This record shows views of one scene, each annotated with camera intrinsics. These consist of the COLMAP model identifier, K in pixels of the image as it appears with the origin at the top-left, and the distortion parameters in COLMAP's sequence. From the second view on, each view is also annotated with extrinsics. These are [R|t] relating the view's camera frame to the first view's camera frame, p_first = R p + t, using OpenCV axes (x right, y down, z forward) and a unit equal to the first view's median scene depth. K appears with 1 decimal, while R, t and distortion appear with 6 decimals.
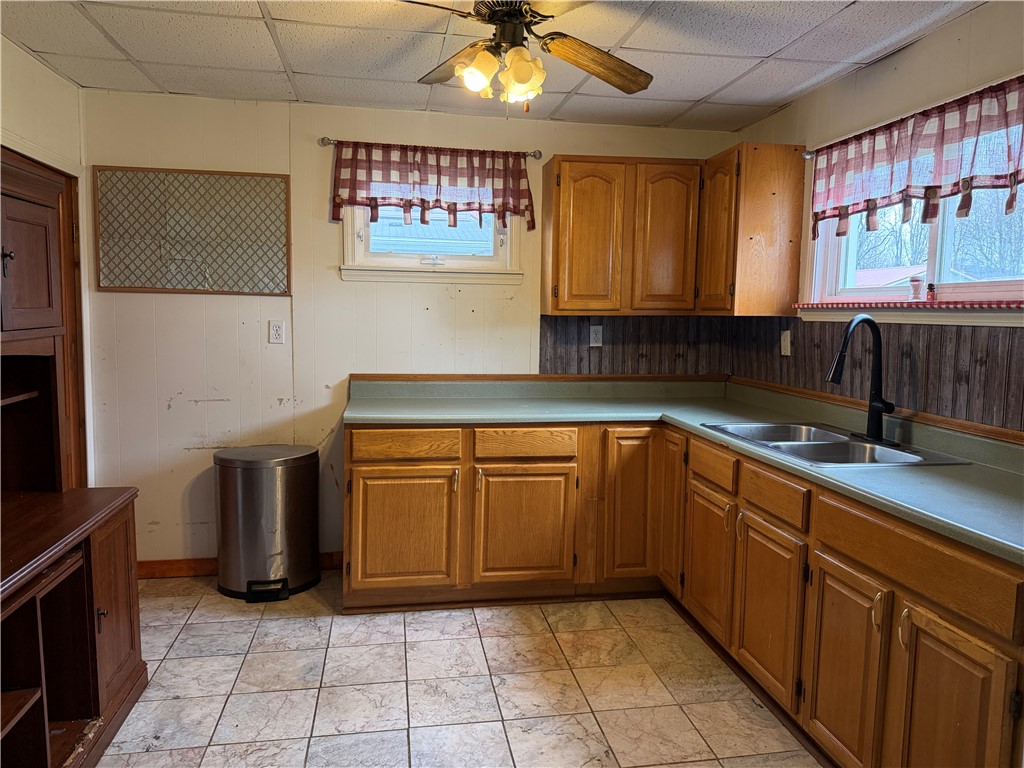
lens RADIAL K [[720.2, 0, 525.4], [0, 720.2, 405.0], [0, 0, 1]] dist [0.042026, -0.045684]
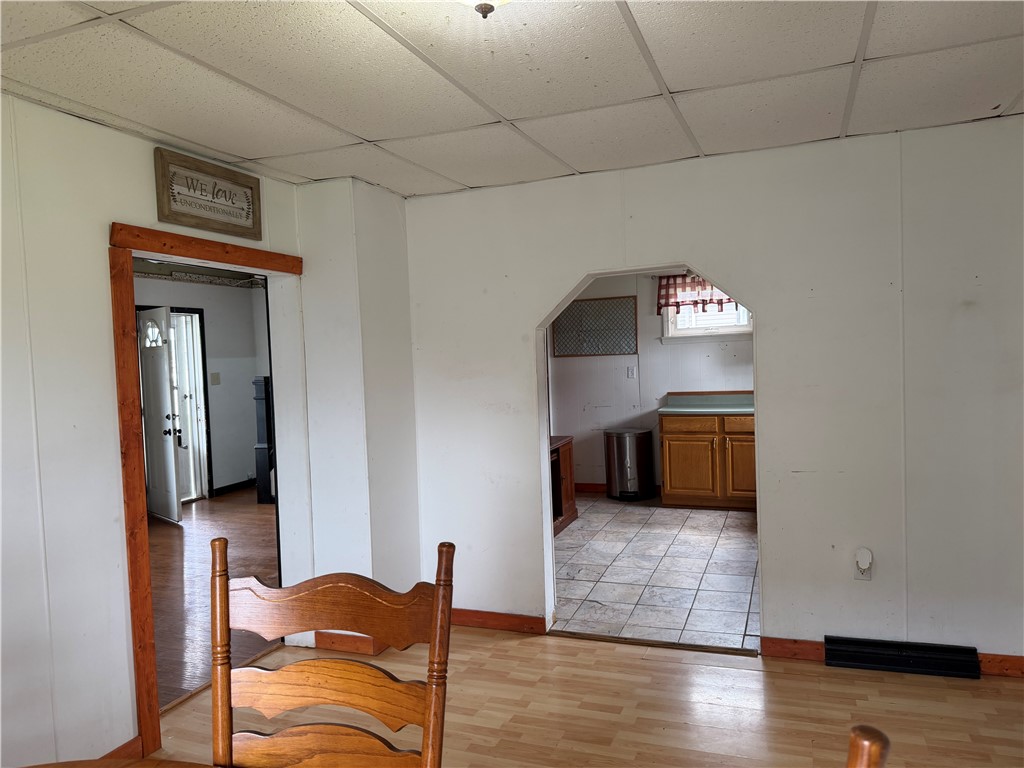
lens RADIAL K [[720.2, 0, 511.9], [0, 720.2, 381.2], [0, 0, 1]] dist [0.042026, -0.045684]
pose [[0.859973, -0.035926, -0.509074, 0.396811], [0.003413, 0.997902, -0.064657, 0.053919], [0.510329, 0.053866, 0.858291, -0.908301]]
